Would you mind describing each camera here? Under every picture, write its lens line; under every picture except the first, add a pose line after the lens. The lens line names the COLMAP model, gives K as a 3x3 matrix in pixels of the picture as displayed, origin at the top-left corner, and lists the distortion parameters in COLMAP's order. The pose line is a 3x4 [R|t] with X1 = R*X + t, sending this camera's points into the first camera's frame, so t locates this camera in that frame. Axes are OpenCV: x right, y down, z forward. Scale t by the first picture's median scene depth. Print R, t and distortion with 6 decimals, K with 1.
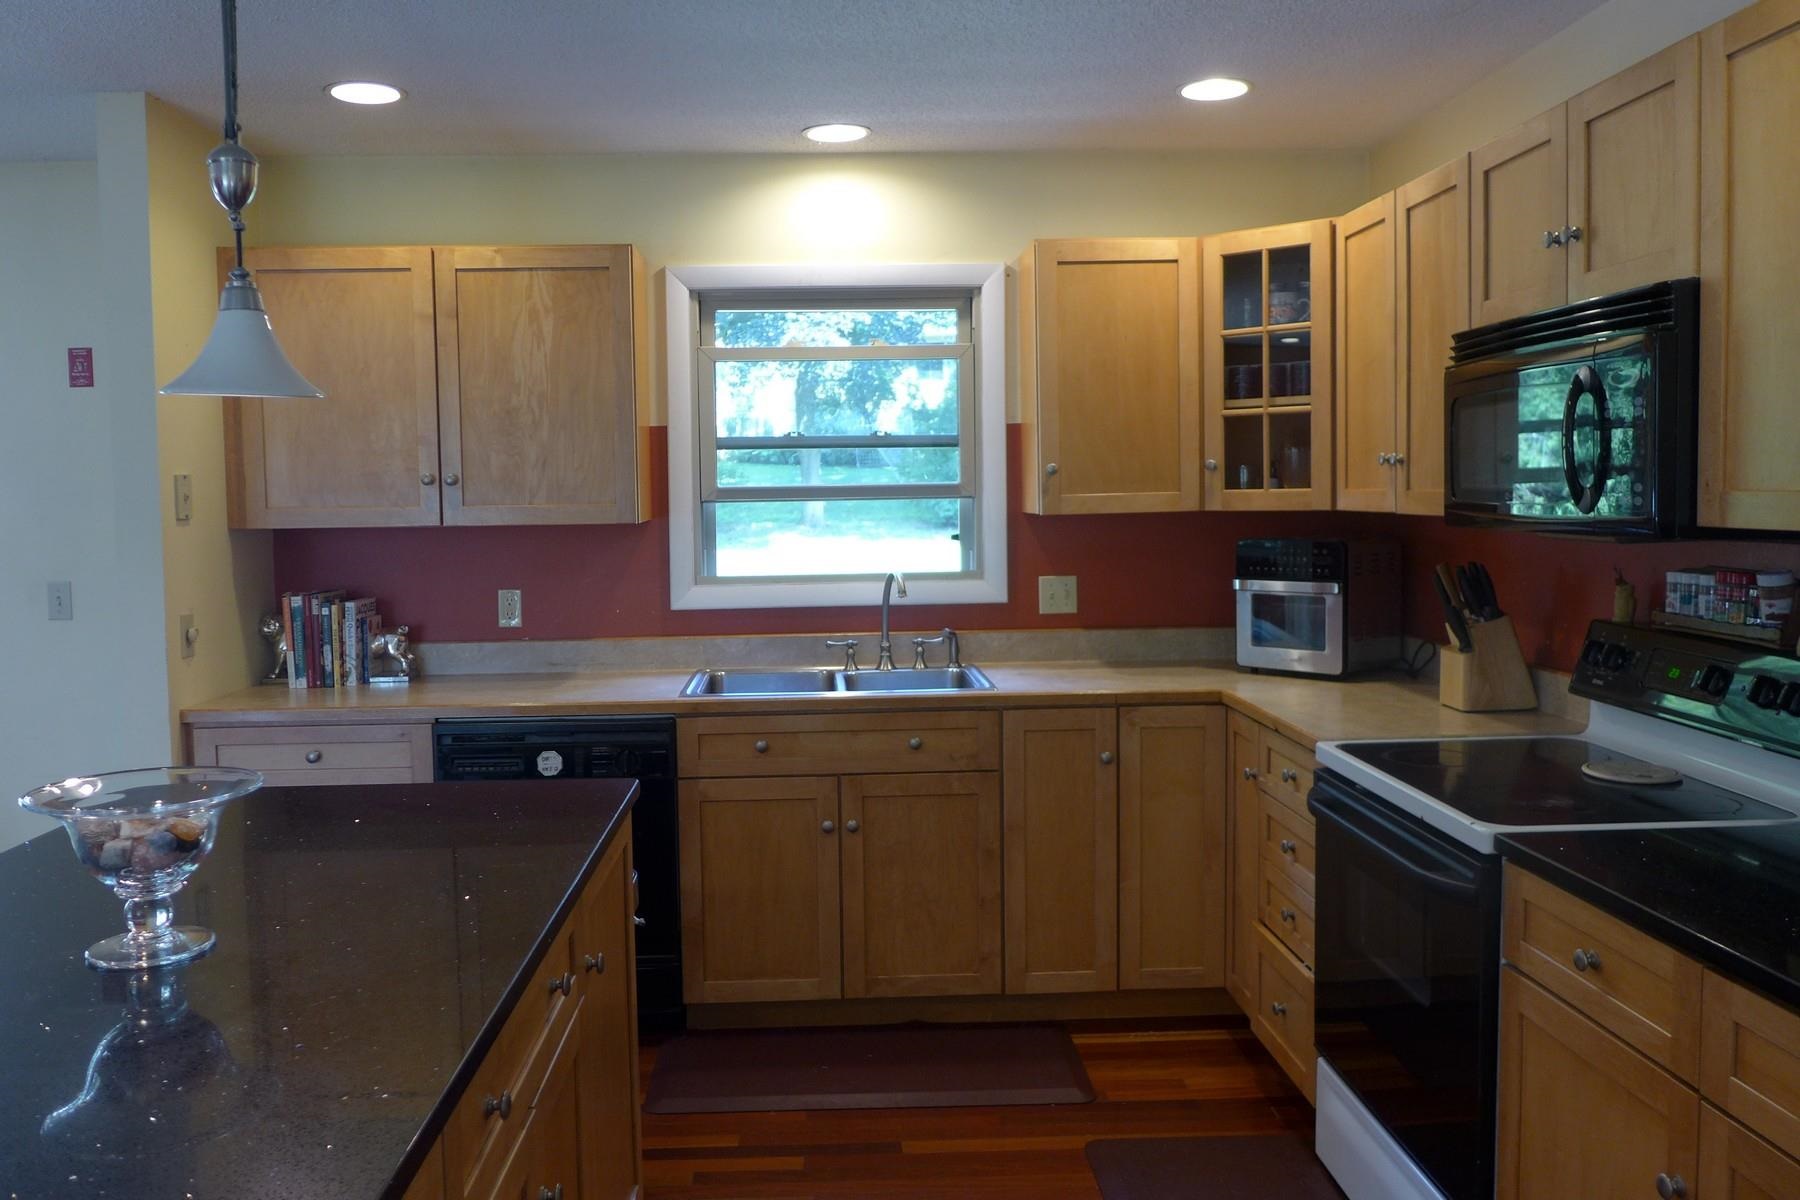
lens RADIAL K [[1398.9, 0, 897.0], [0, 1398.9, 592.7], [0, 0, 1]] dist [-0.029889, -0.001491]
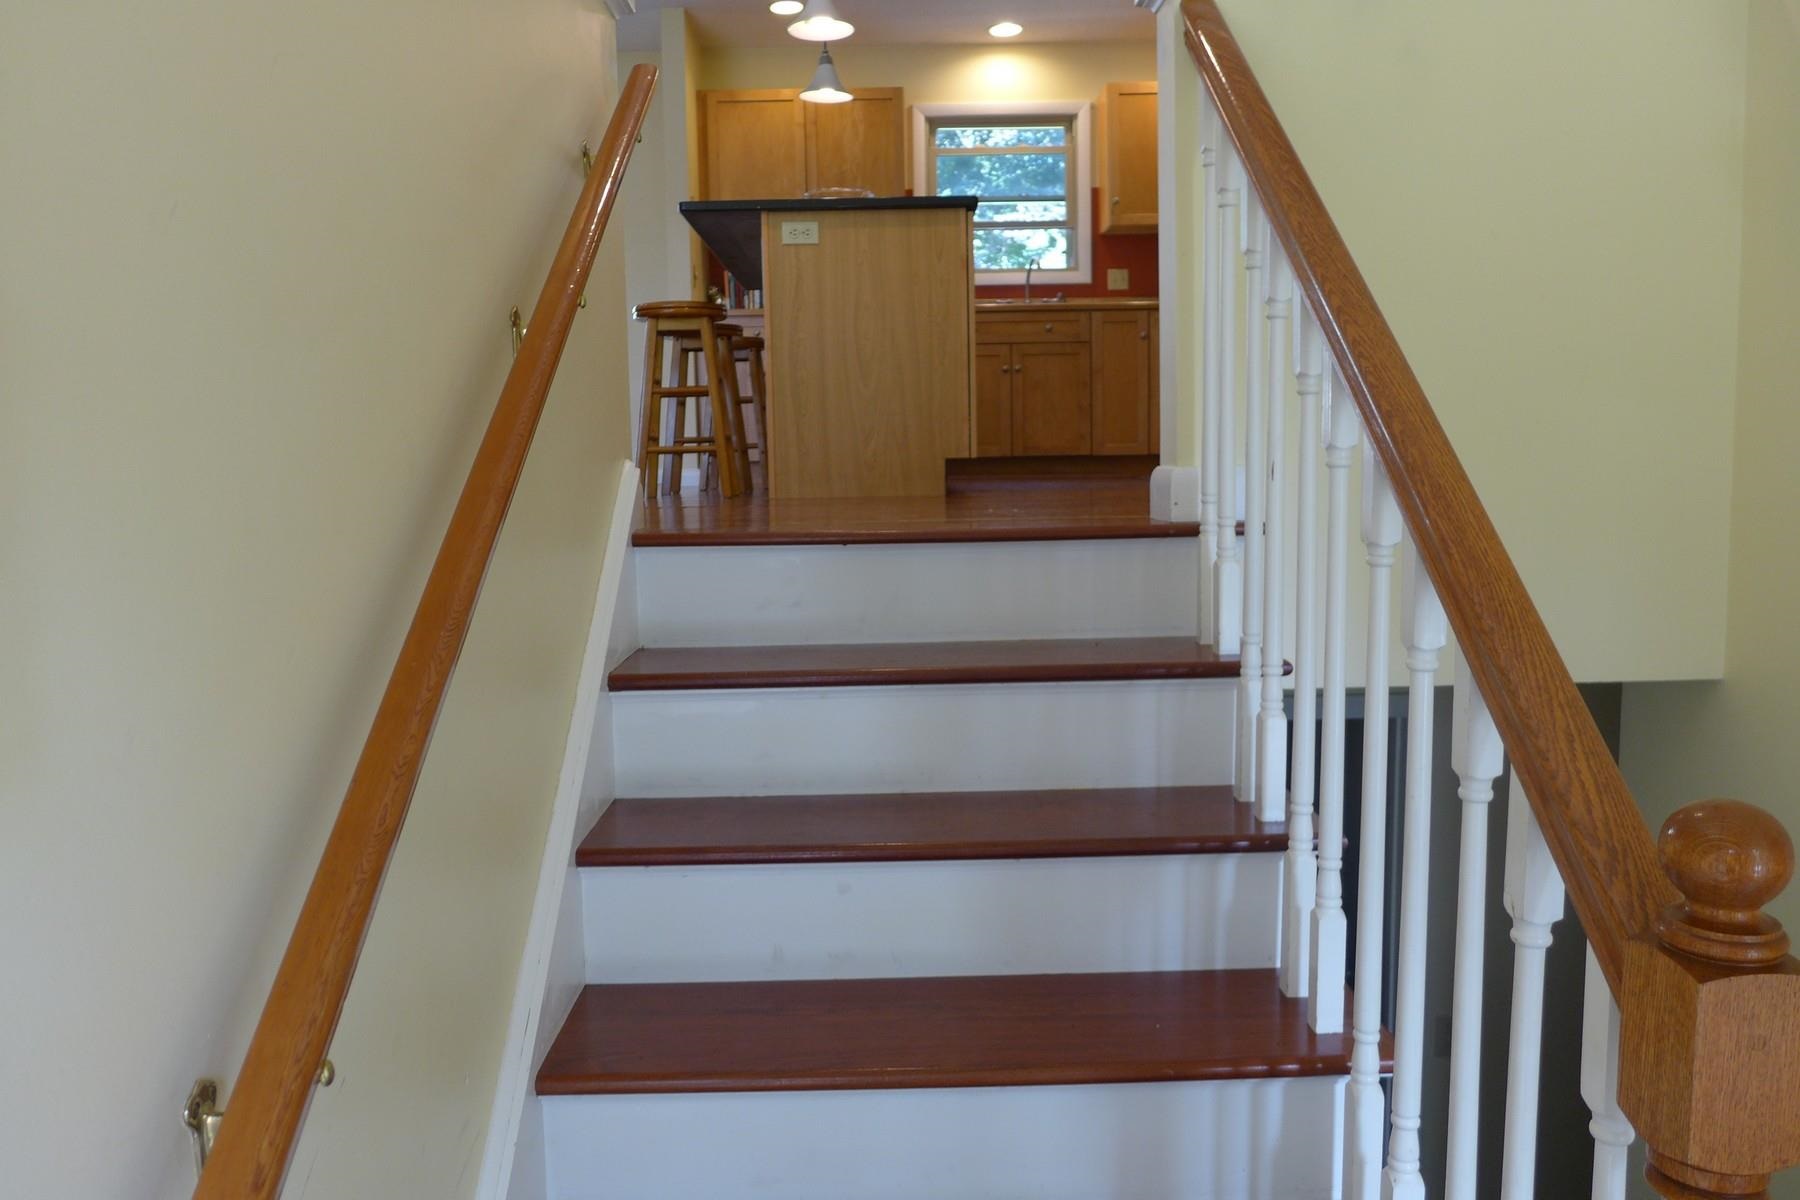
lens RADIAL K [[1298.9, 0, 889.0], [0, 1298.9, 586.1], [0, 0, 1]] dist [-0.022556, 0.000415]
pose [[0.998764, 0.001146, -0.049690, -0.115816], [0.000311, 0.999570, 0.029309, 0.397575], [0.049703, -0.029288, 0.998335, -0.842454]]
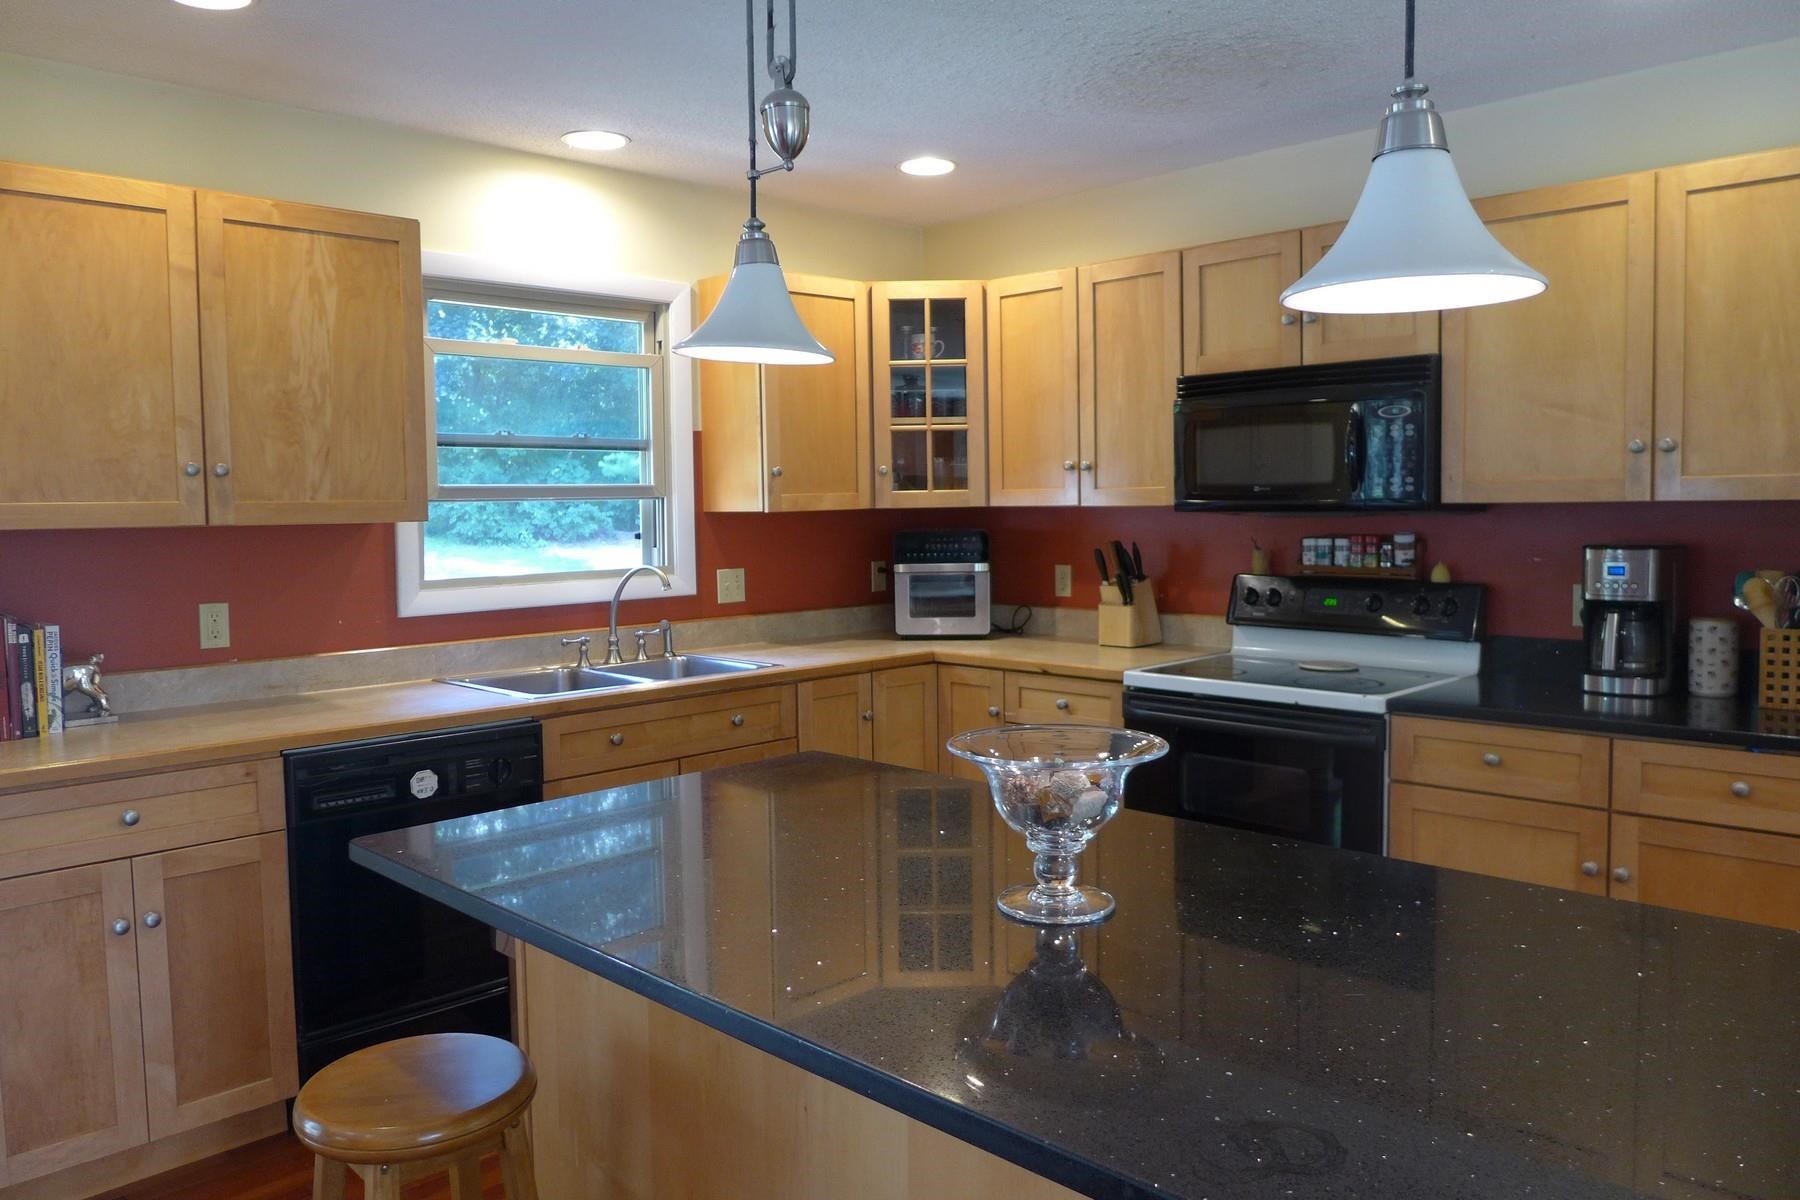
lens RADIAL K [[1298.9, 0, 882.6], [0, 1298.9, 583.2], [0, 0, 1]] dist [-0.022556, 0.000415]
pose [[0.748481, -0.037259, 0.662109, -0.525785], [0.052409, 0.998621, -0.003050, 0.009704], [-0.661082, 0.036983, 0.749402, 0.157369]]
